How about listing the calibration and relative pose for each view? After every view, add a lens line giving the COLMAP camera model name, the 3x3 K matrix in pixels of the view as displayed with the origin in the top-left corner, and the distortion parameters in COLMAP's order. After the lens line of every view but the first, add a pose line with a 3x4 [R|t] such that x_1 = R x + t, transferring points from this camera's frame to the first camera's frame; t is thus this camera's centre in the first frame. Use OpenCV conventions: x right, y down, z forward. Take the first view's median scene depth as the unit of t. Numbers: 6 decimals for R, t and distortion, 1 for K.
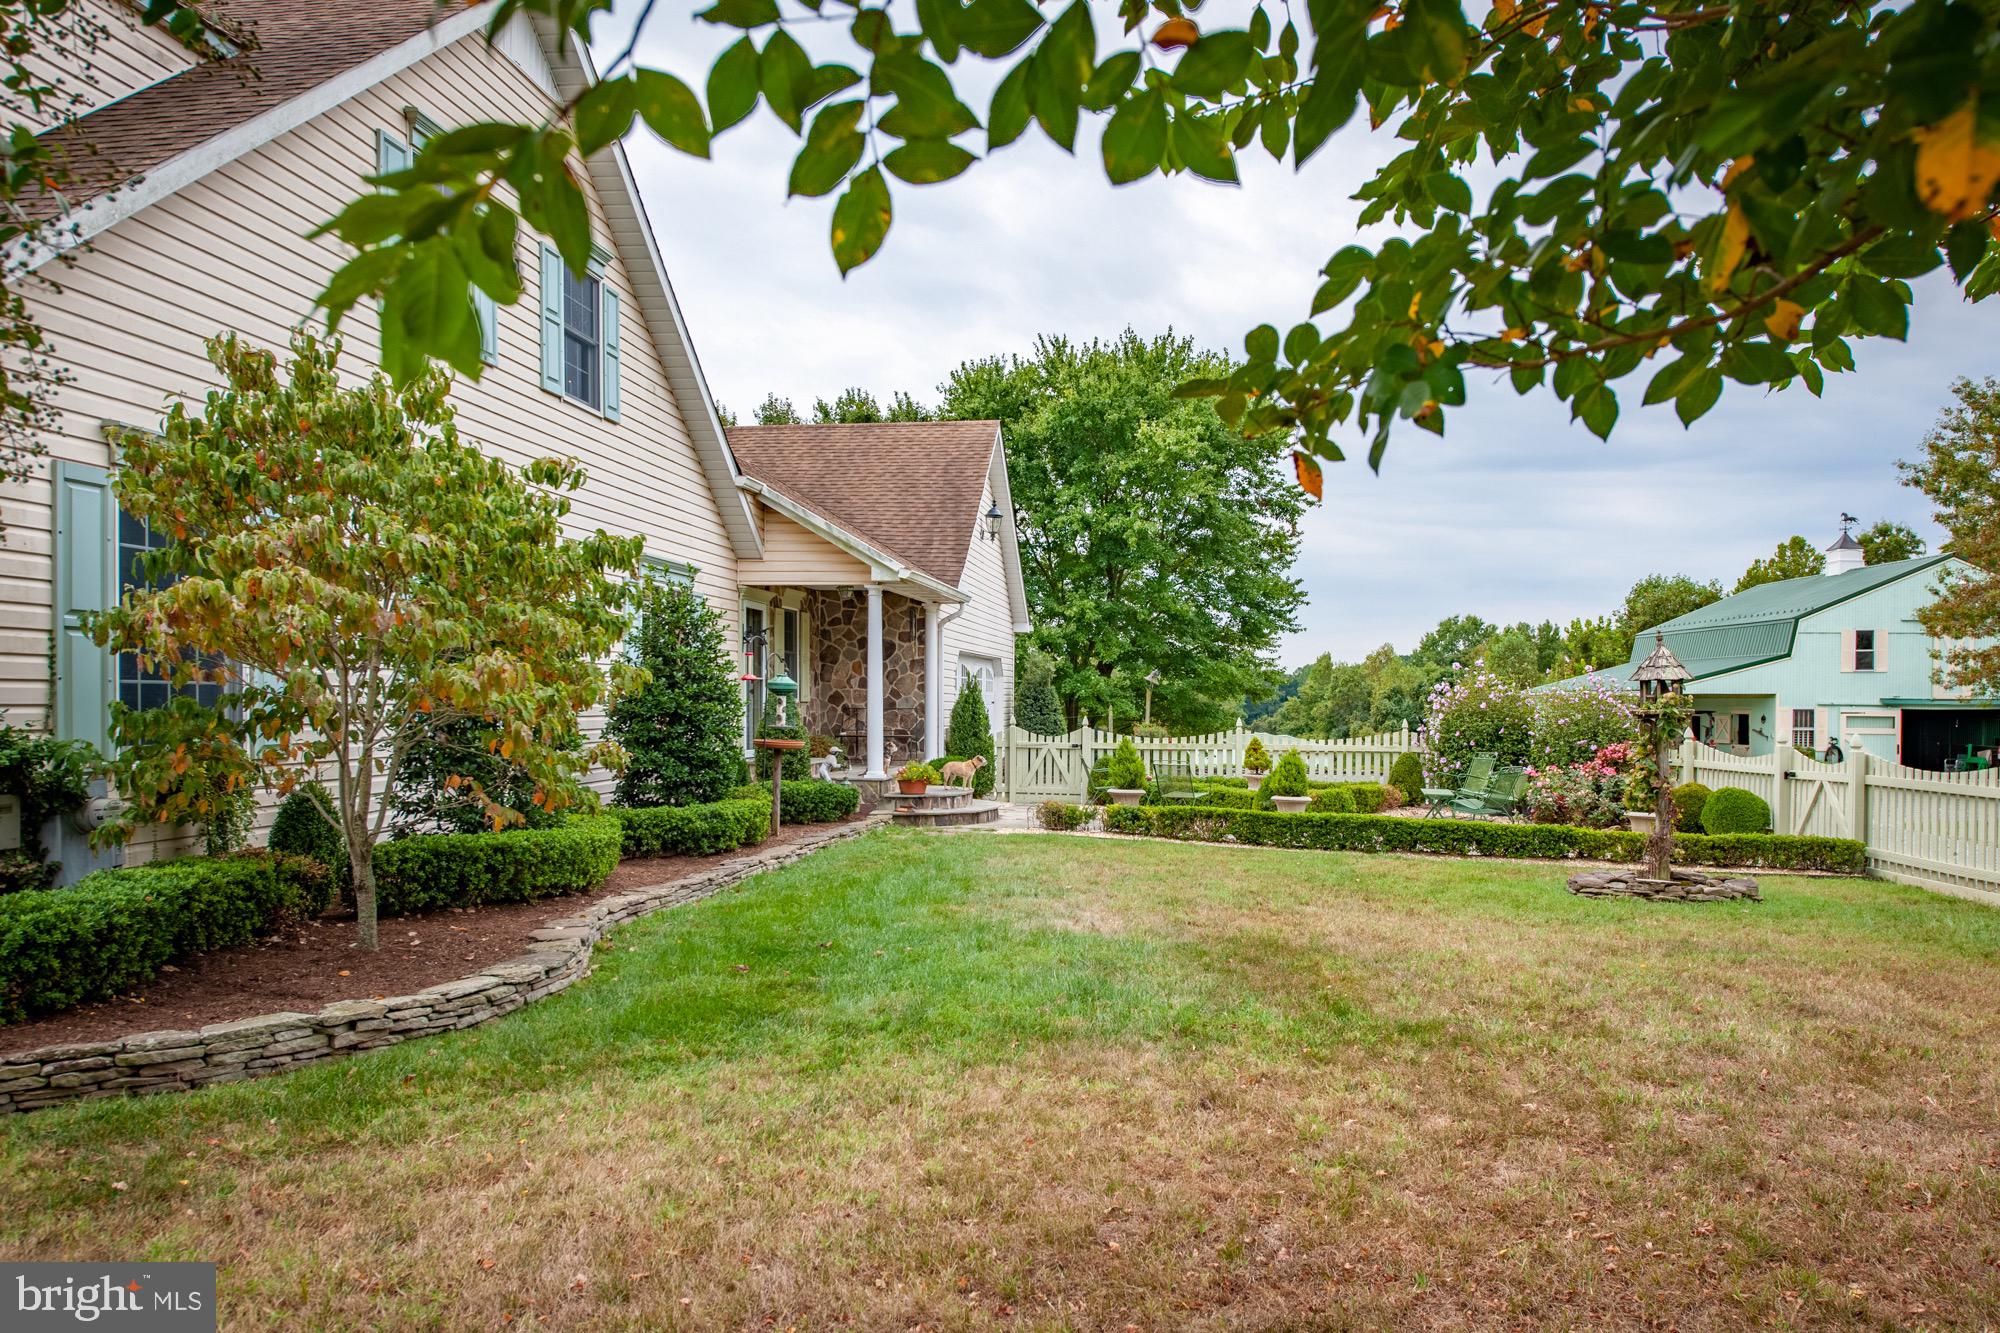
lens RADIAL K [[1401.6, 0, 1028.4], [0, 1401.6, 731.8], [0, 0, 1]] dist [0.005002, 0.003682]
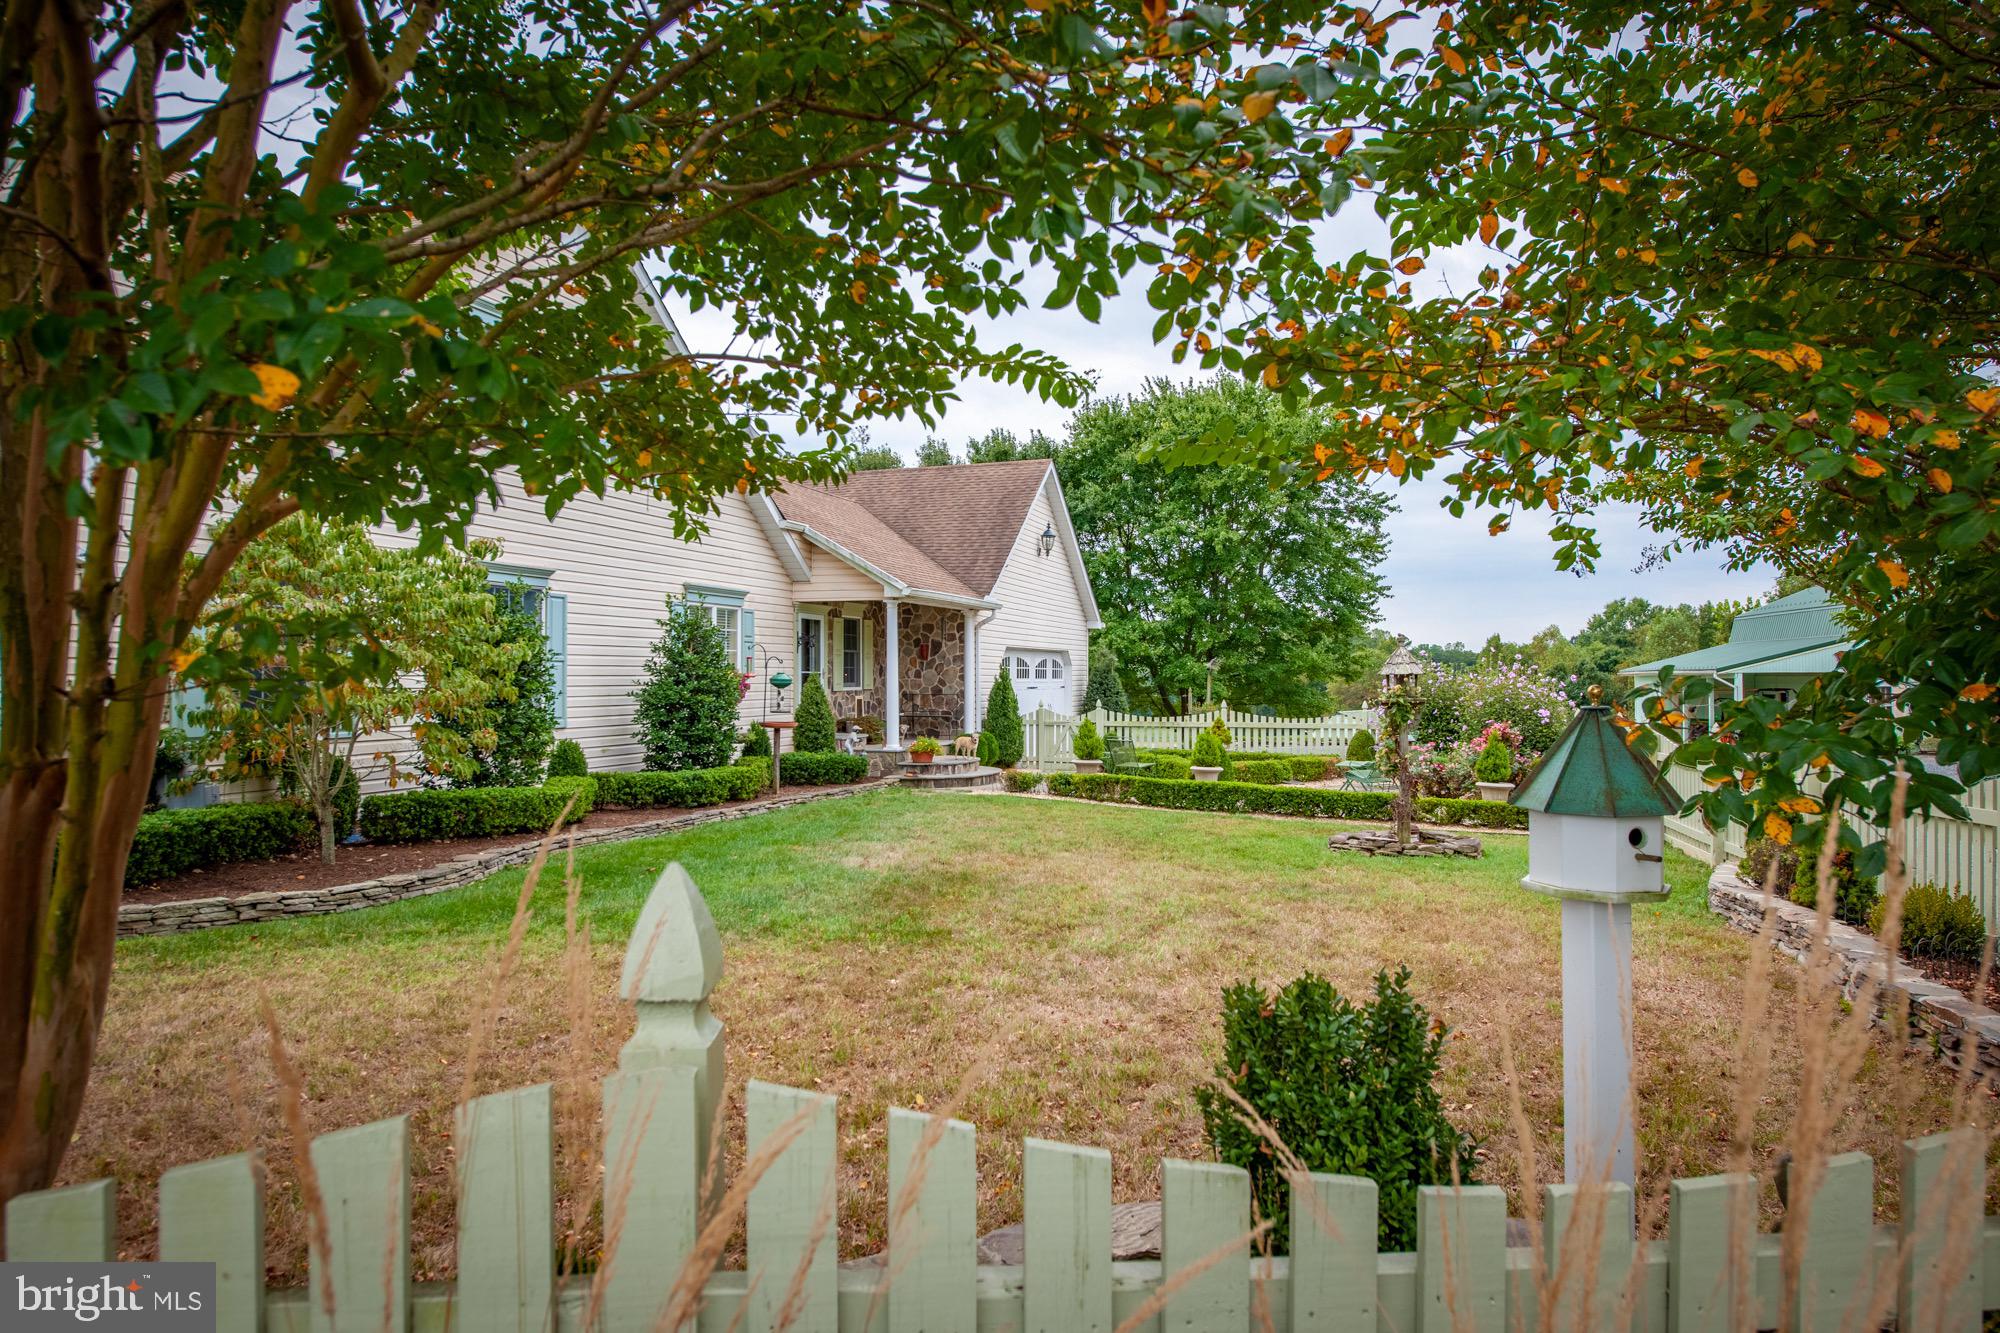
lens RADIAL K [[1208.1, 0, 1000.6], [0, 1208.1, 676.5], [0, 0, 1]] dist [-0.000775, -0.000202]
pose [[0.980789, -0.007526, -0.194926, 0.172865], [0.002719, 0.999686, -0.024913, -0.005429], [0.195053, 0.023905, 0.980501, -0.057072]]
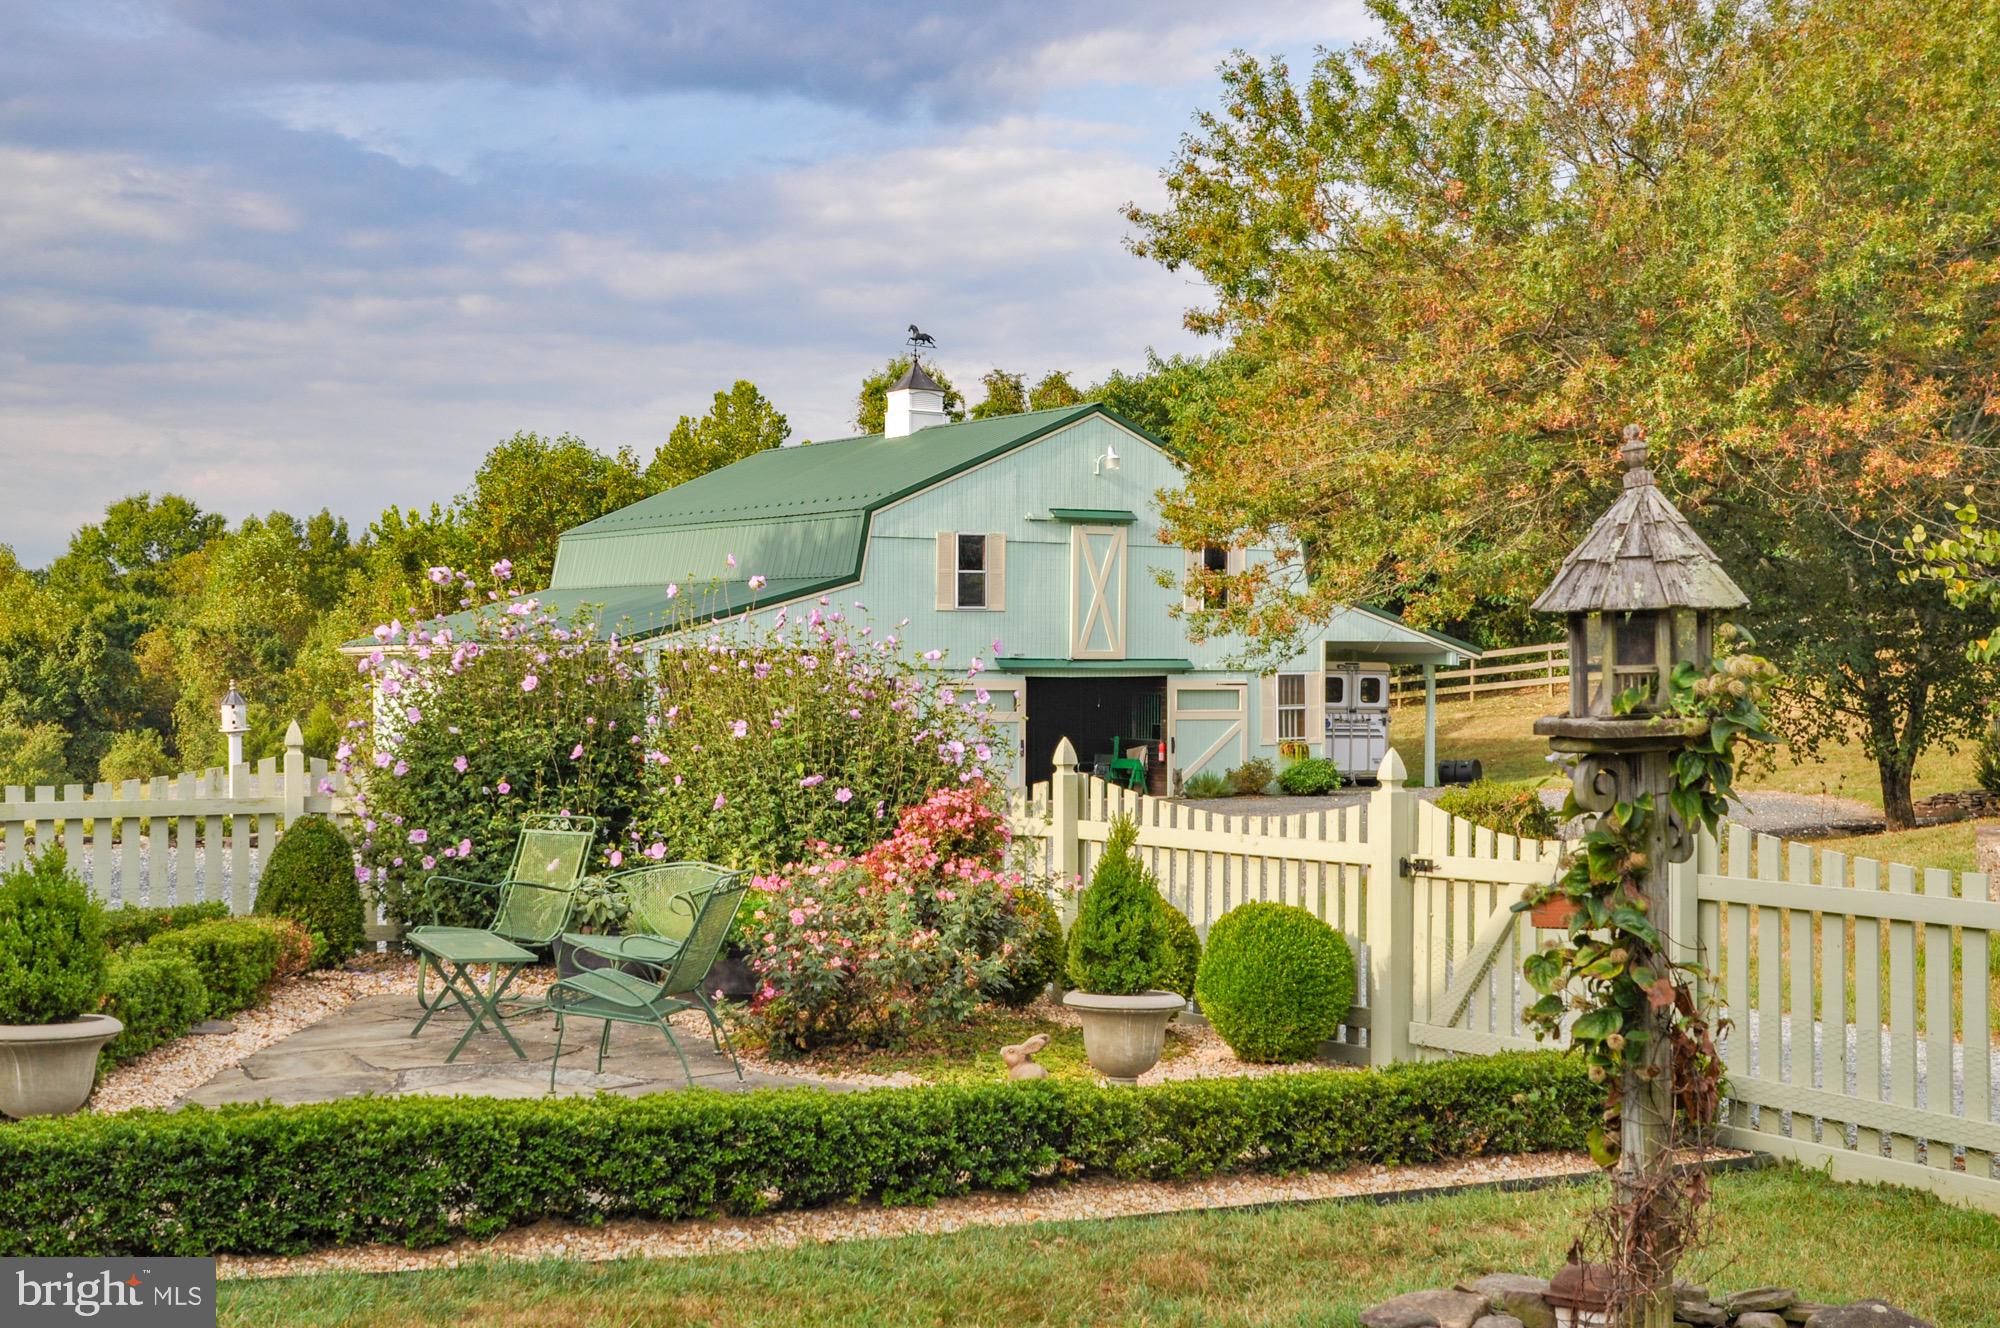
lens RADIAL K [[2572.5, 0, 996.5], [0, 2572.5, 677.5], [0, 0, 1]] dist [0.169618, 0.000000]
pose [[0.815674, -0.005125, 0.578488, 0.030429], [0.013832, 0.999848, -0.010644, -0.011109], [-0.578346, 0.016684, 0.815621, 0.362332]]
